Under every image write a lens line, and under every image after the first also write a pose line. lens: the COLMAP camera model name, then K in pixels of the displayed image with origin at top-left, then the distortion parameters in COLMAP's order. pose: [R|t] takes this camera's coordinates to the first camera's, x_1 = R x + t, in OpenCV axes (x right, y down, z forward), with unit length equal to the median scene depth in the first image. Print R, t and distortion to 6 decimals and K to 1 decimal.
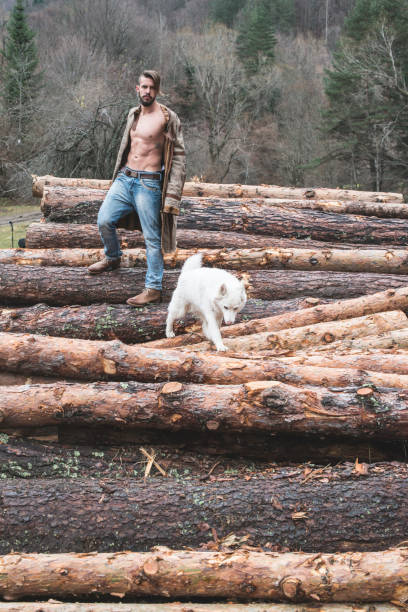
lens RADIAL K [[889.7, 0, 203.8], [0, 889.7, 305.9], [0, 0, 1]] dist [-0.111098, 0.000000]
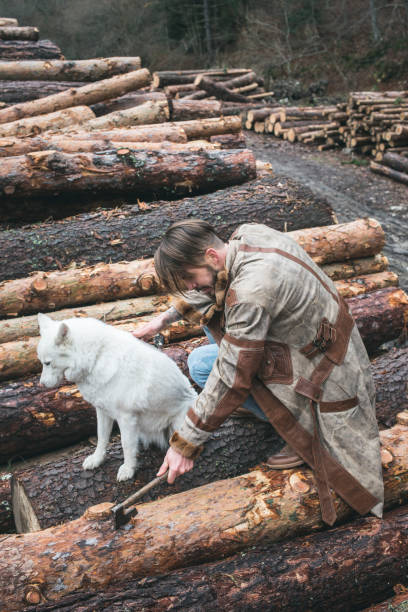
lens RADIAL K [[889.7, 0, 204.8], [0, 889.7, 306.0], [0, 0, 1]] dist [-0.111098, 0.000000]
pose [[0.836631, -0.155568, 0.525212, -0.409244], [0.073495, 0.982034, 0.173806, 0.101765], [-0.542814, -0.106811, 0.833033, -0.118436]]
